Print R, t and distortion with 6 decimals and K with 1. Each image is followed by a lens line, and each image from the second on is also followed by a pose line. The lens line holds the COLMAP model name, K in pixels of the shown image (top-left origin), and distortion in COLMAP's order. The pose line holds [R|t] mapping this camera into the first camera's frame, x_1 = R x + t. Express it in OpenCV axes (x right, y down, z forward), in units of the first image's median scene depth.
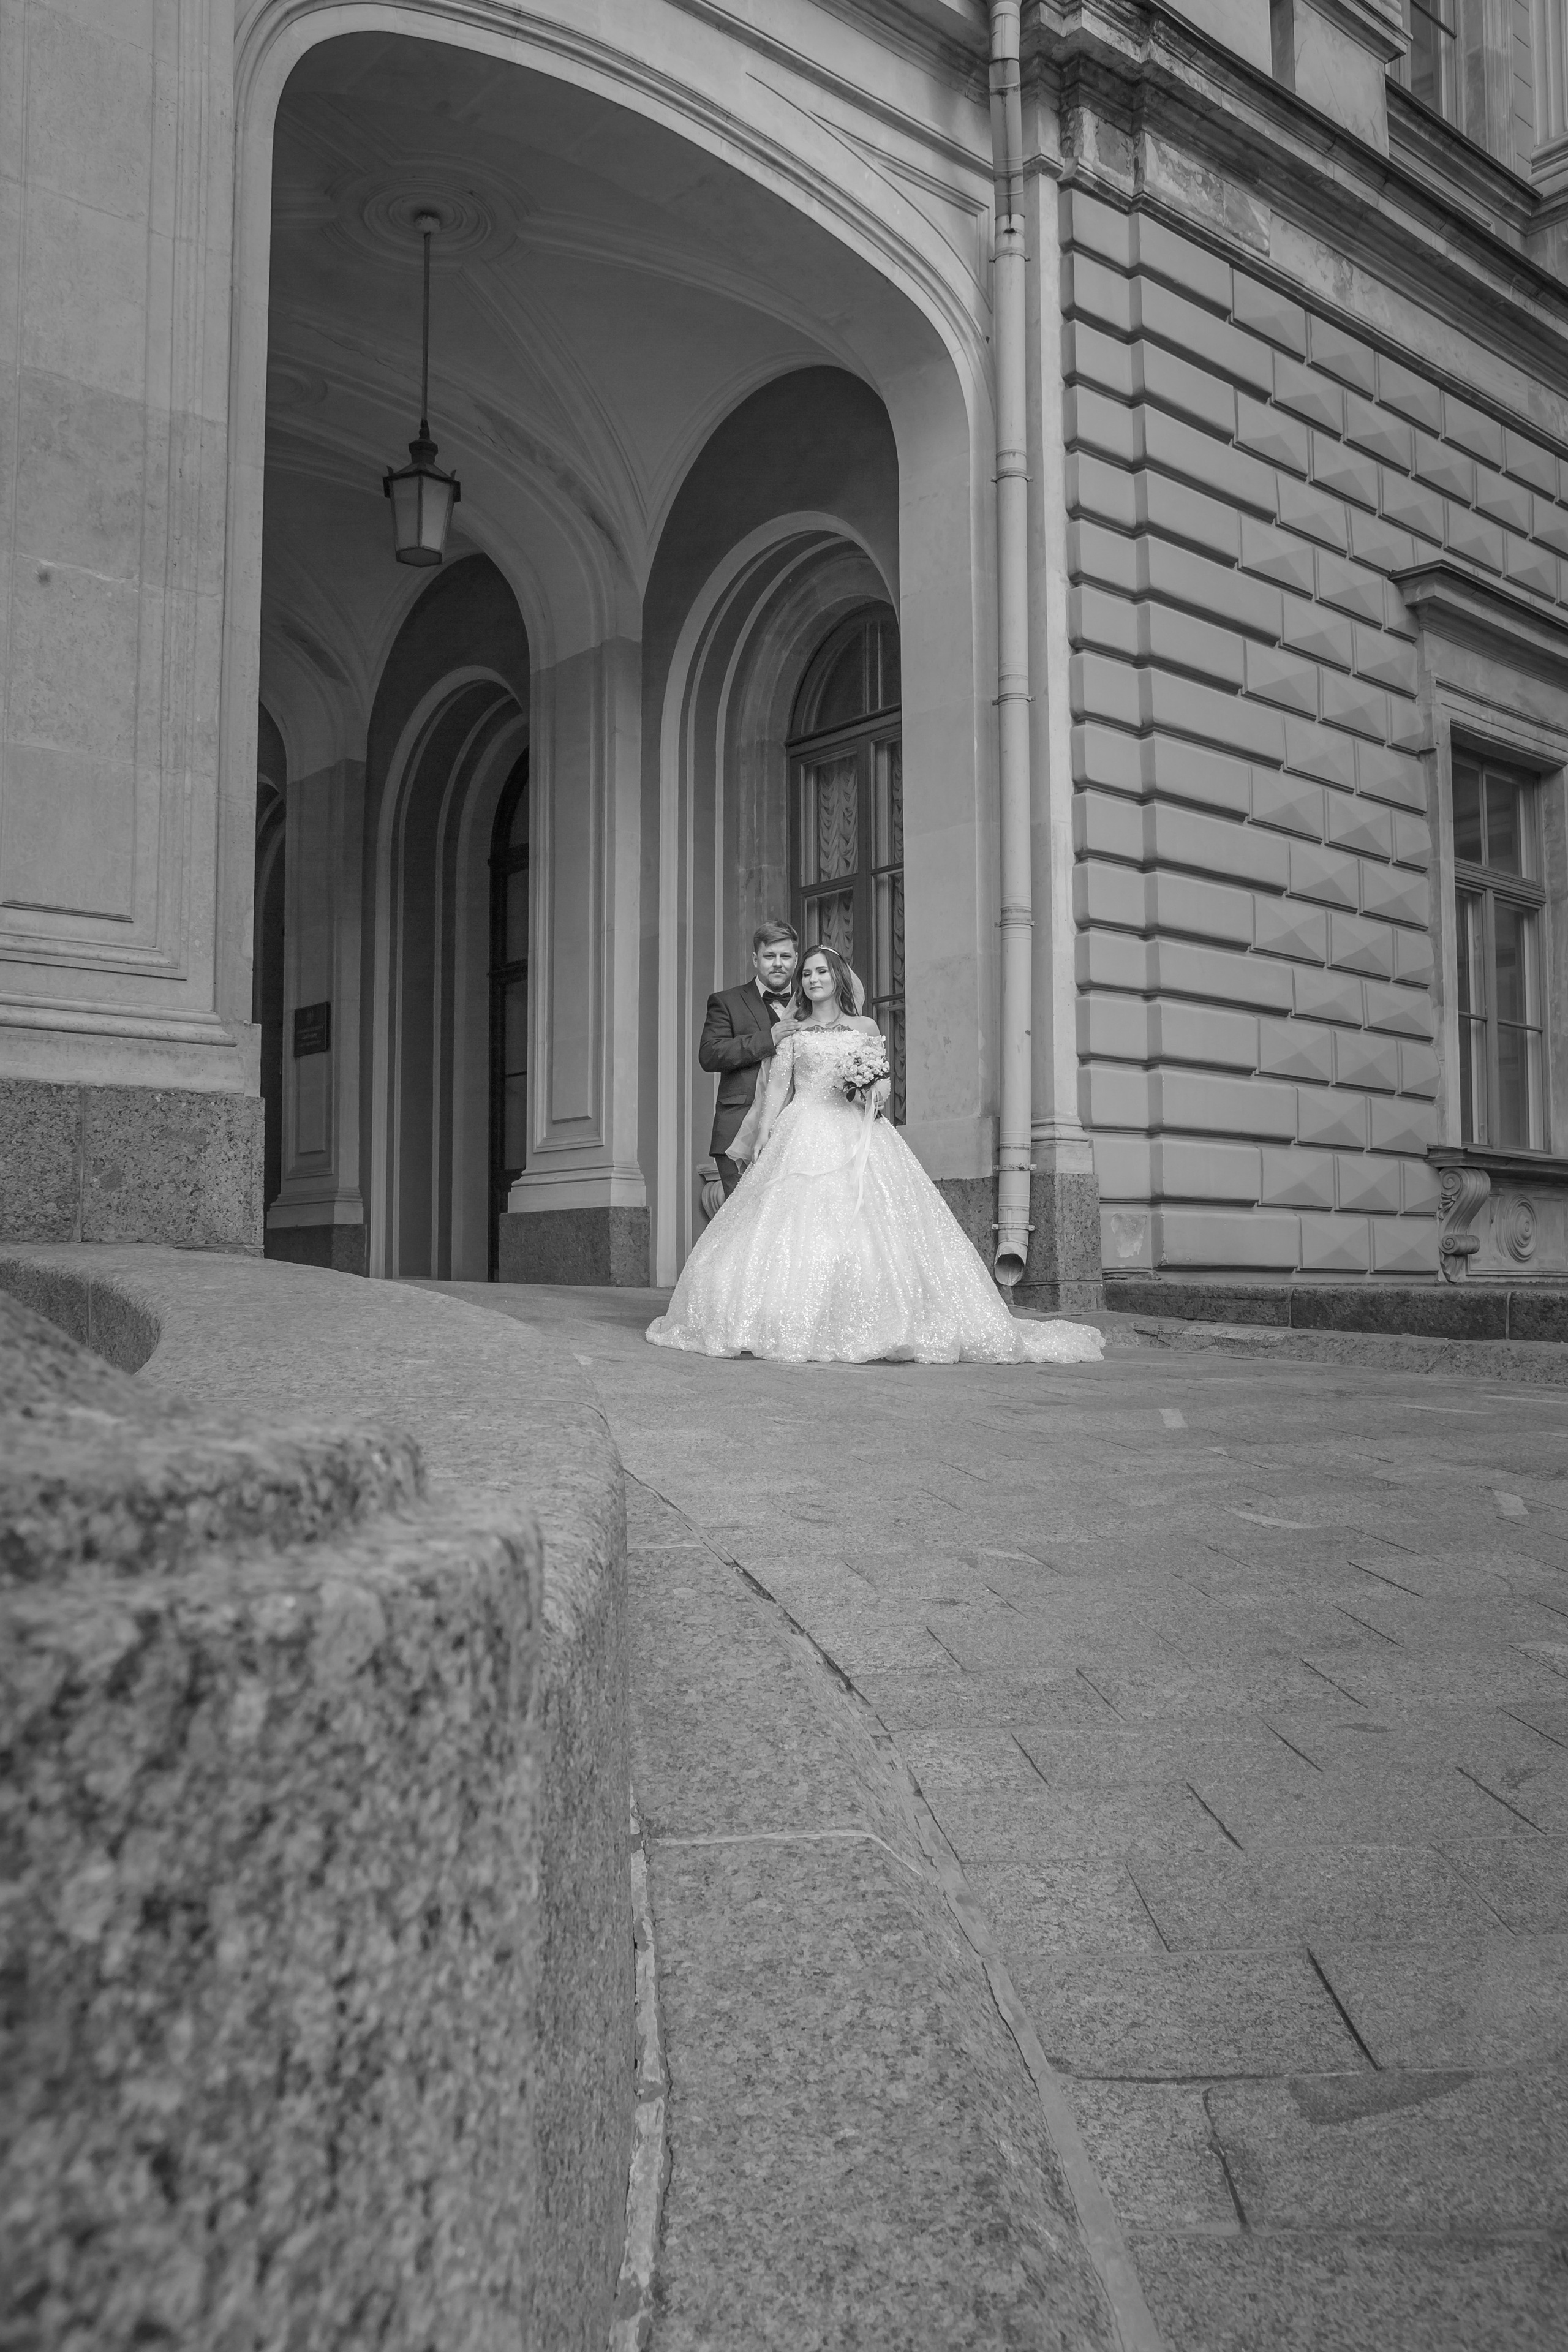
lens RADIAL K [[1943.3, 0, 750.4], [0, 1943.3, 1188.9], [0, 0, 1]] dist [-0.096543, 0.106391]
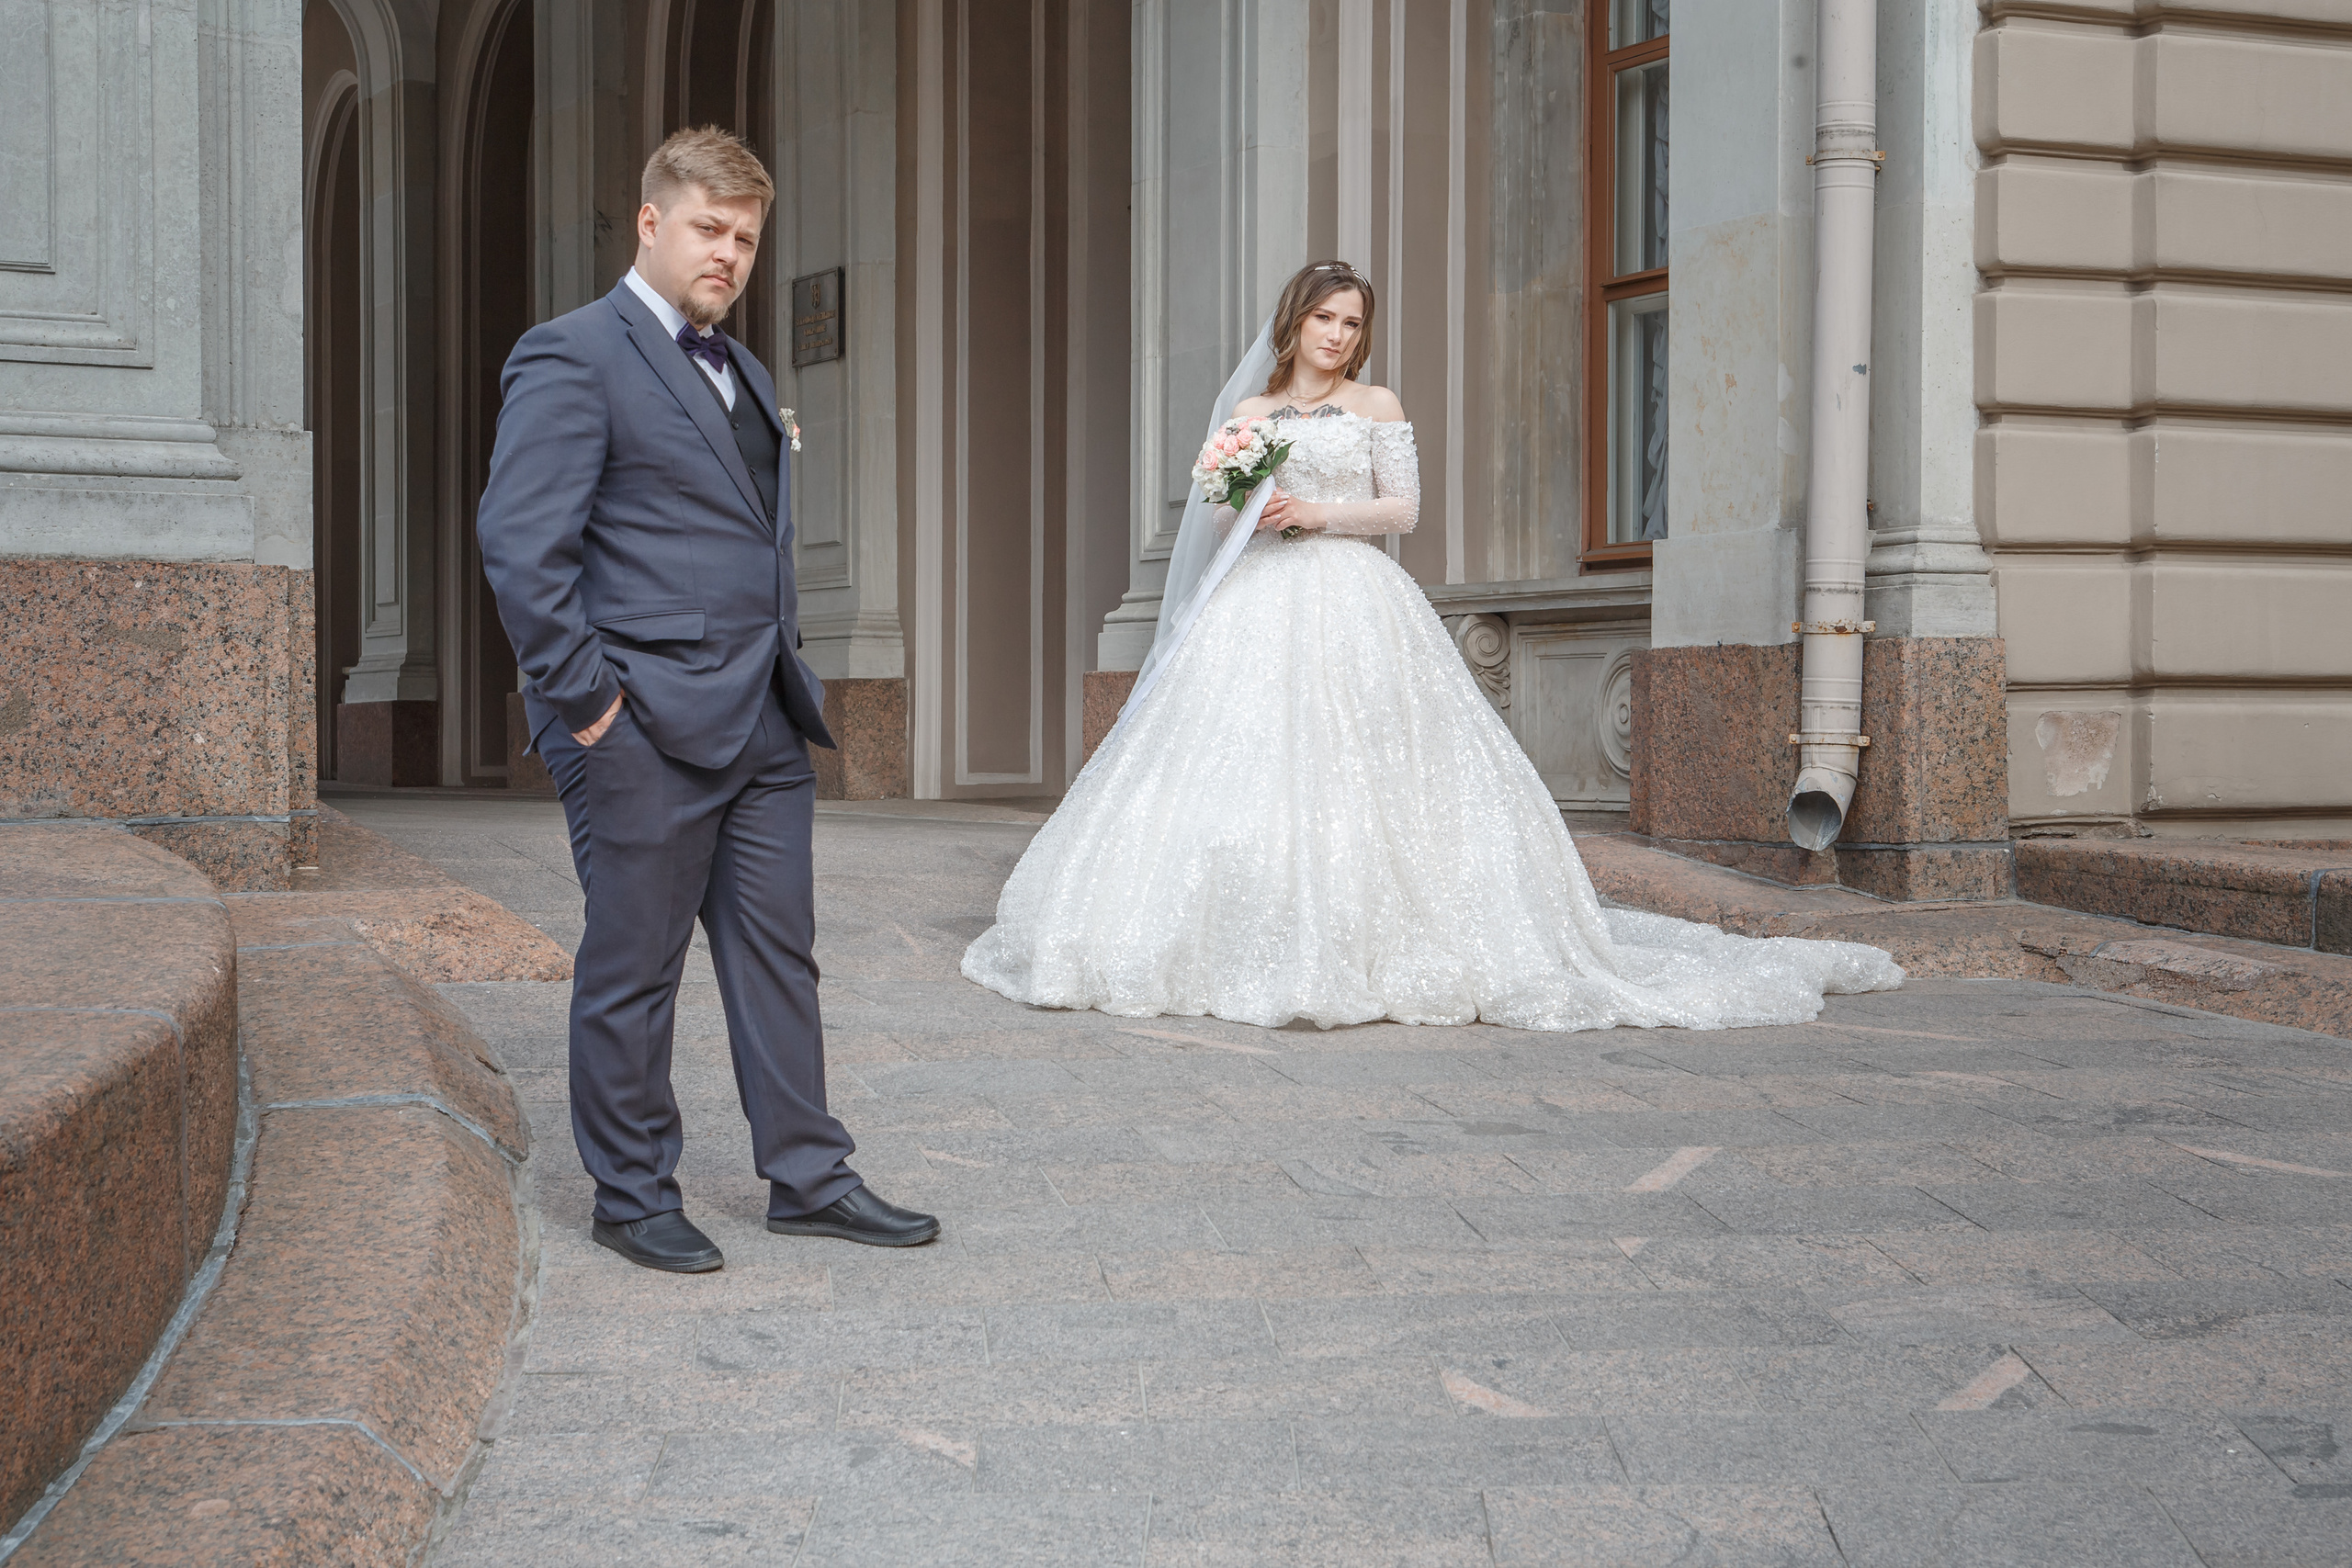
lens RADIAL K [[3835.2, 0, 1171.4], [0, 3835.2, 781.4], [0, 0, 1]] dist [0.051347, 0.158855]
pose [[0.973094, 0.005716, -0.230338, 0.201987], [0.010283, 0.997619, 0.068198, -0.042219], [0.230179, -0.068731, 0.970718, -0.059564]]
